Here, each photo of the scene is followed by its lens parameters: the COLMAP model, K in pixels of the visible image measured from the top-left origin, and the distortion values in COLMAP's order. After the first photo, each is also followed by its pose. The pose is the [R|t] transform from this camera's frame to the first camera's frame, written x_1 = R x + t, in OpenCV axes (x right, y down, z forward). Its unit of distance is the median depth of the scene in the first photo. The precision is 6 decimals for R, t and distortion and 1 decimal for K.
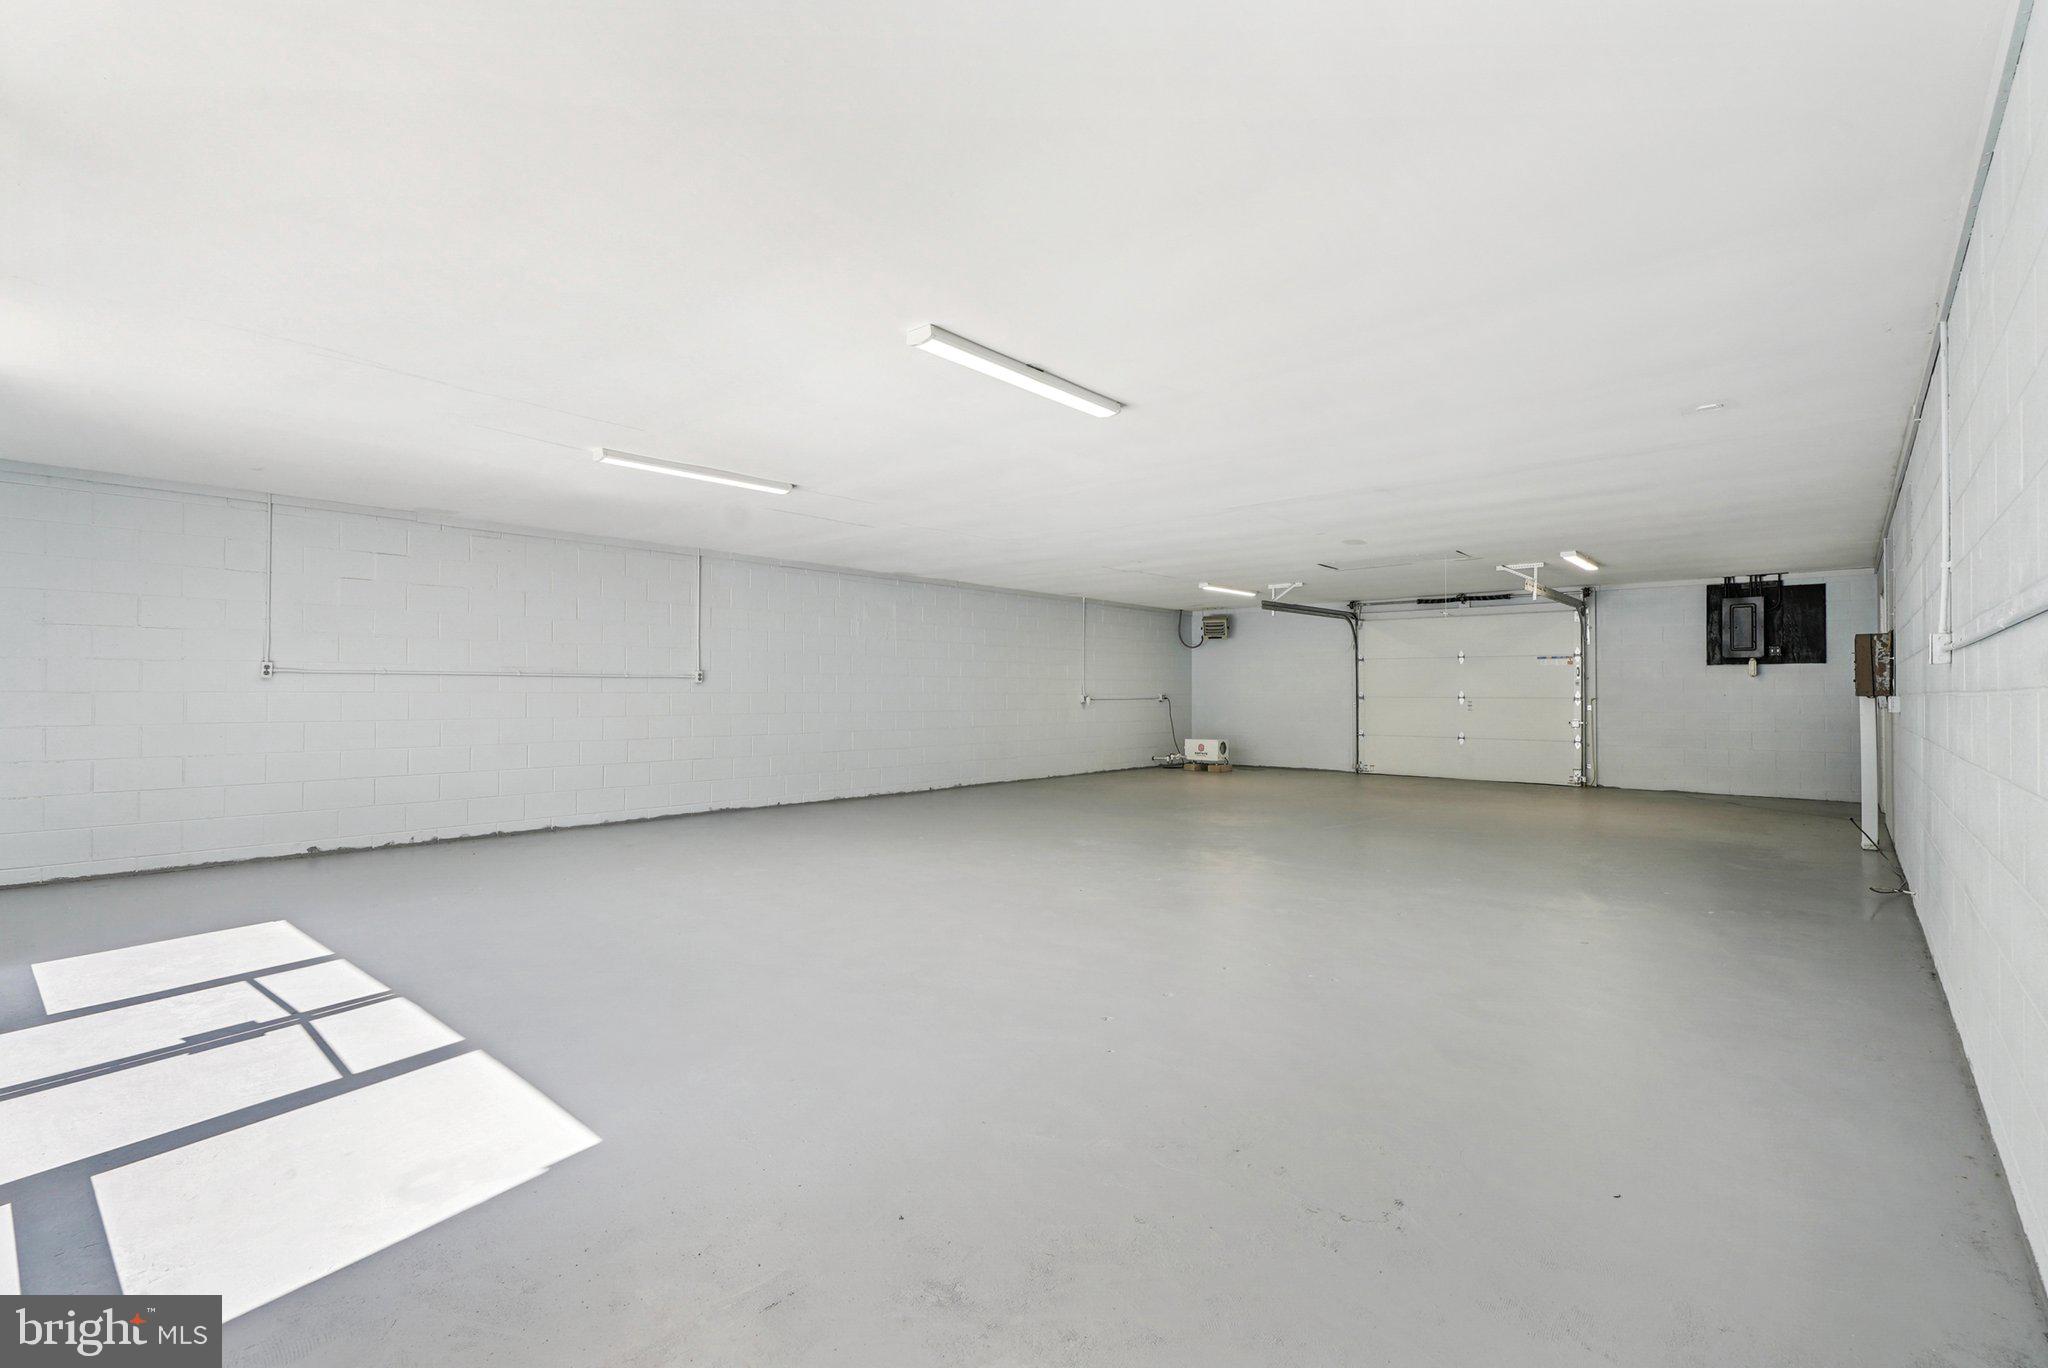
lens RADIAL K [[963.0, 0, 1036.8], [0, 963.0, 676.3], [0, 0, 1]] dist [0.000822, -0.000093]
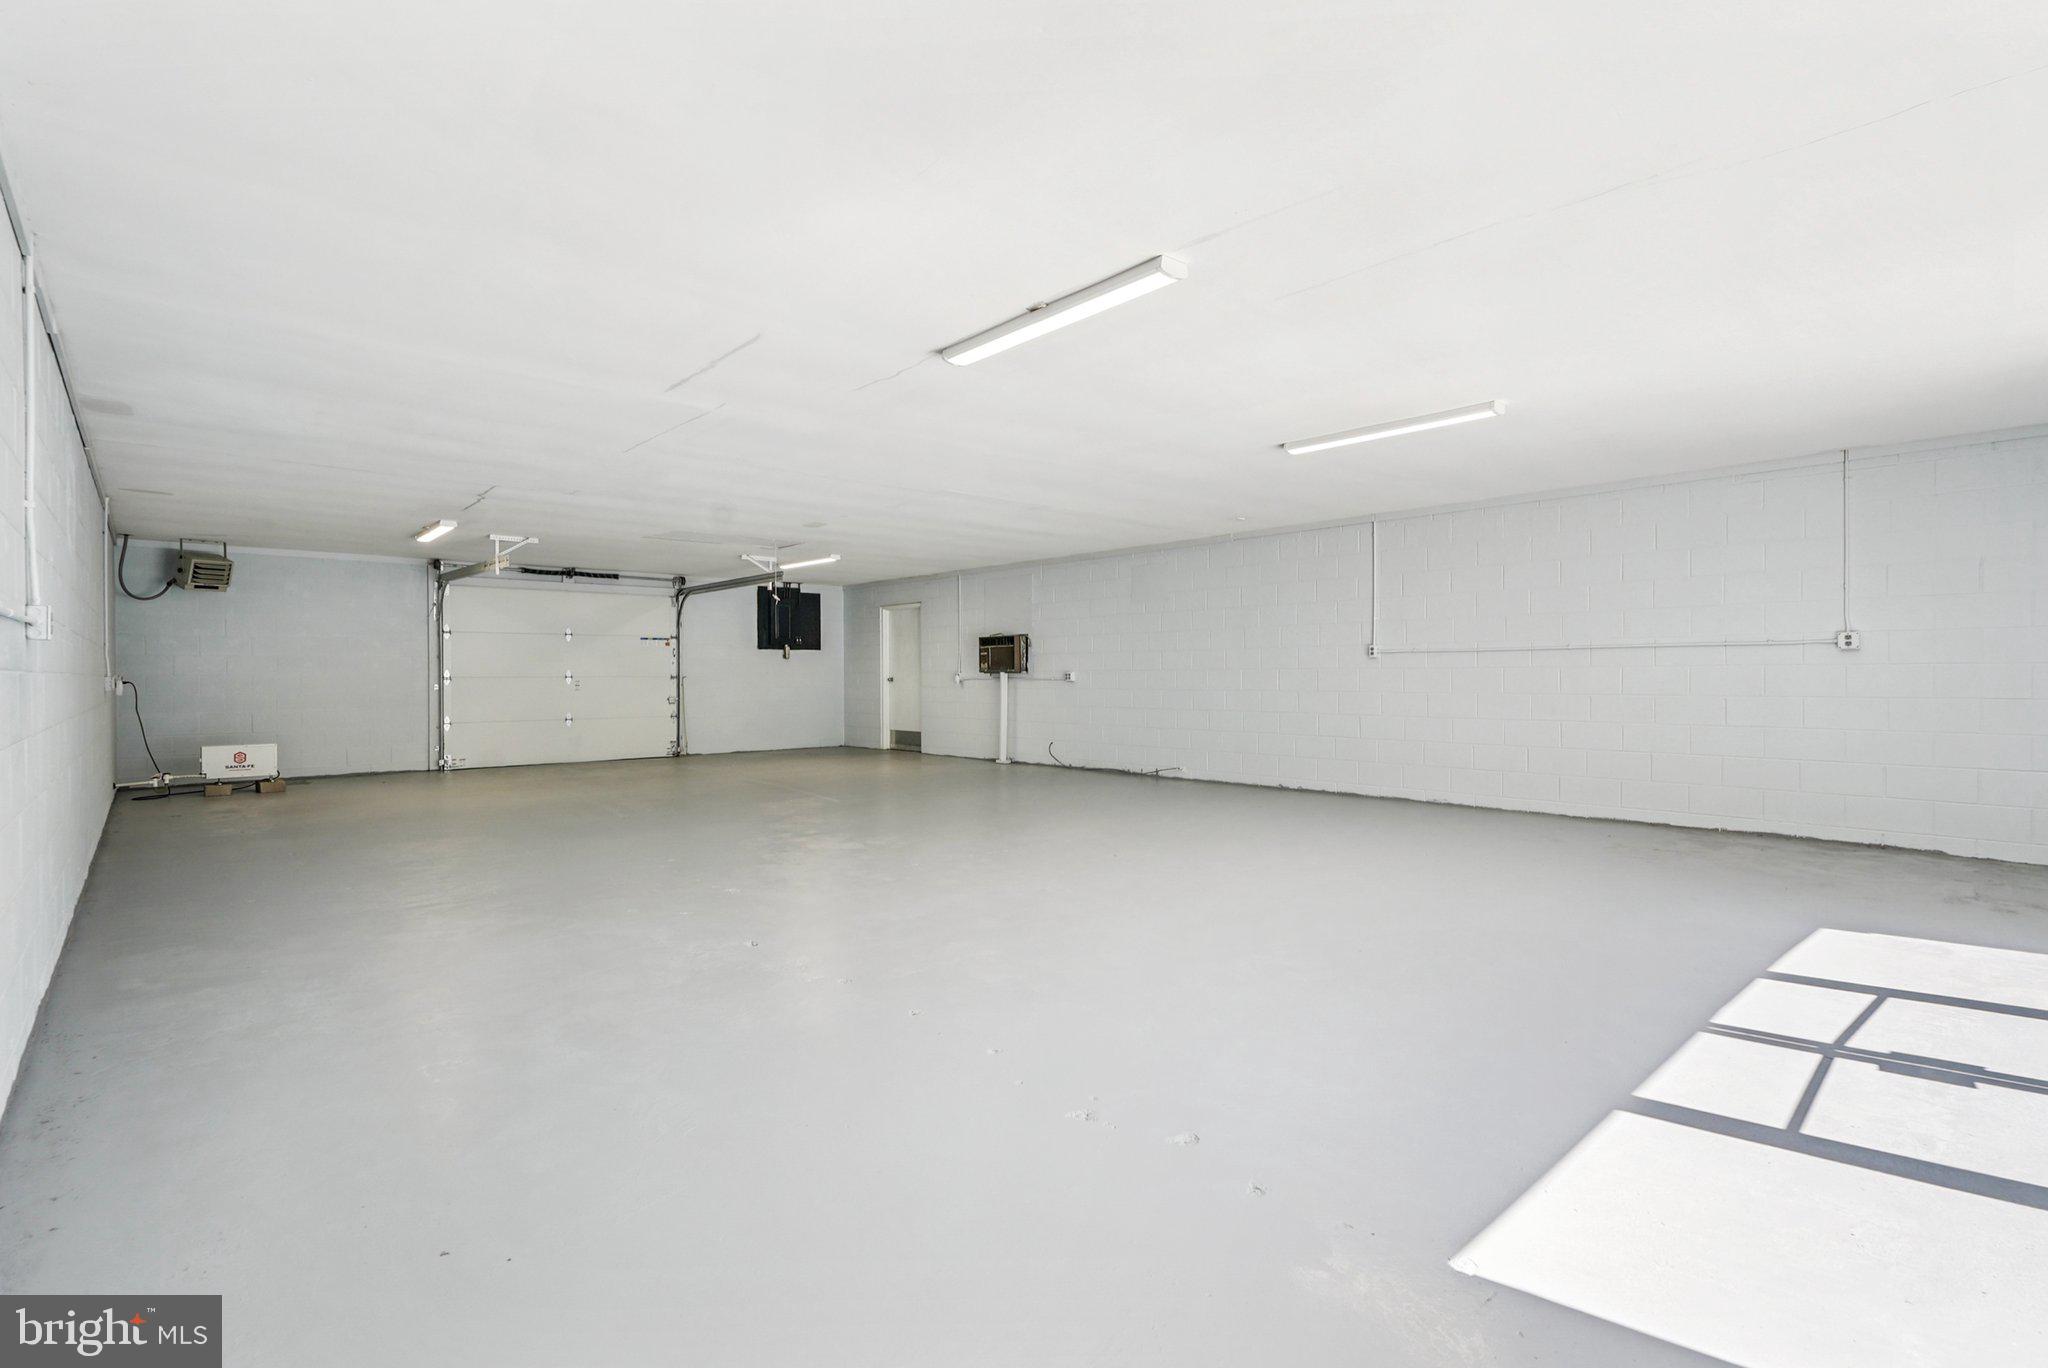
lens RADIAL K [[963.0, 0, 1036.8], [0, 963.0, 676.3], [0, 0, 1]] dist [0.000822, -0.000093]
pose [[0.101708, -0.005951, 0.994796, -0.499588], [-0.012856, 0.999891, 0.007296, 0.009355], [-0.994731, -0.013531, 0.101621, 0.481460]]
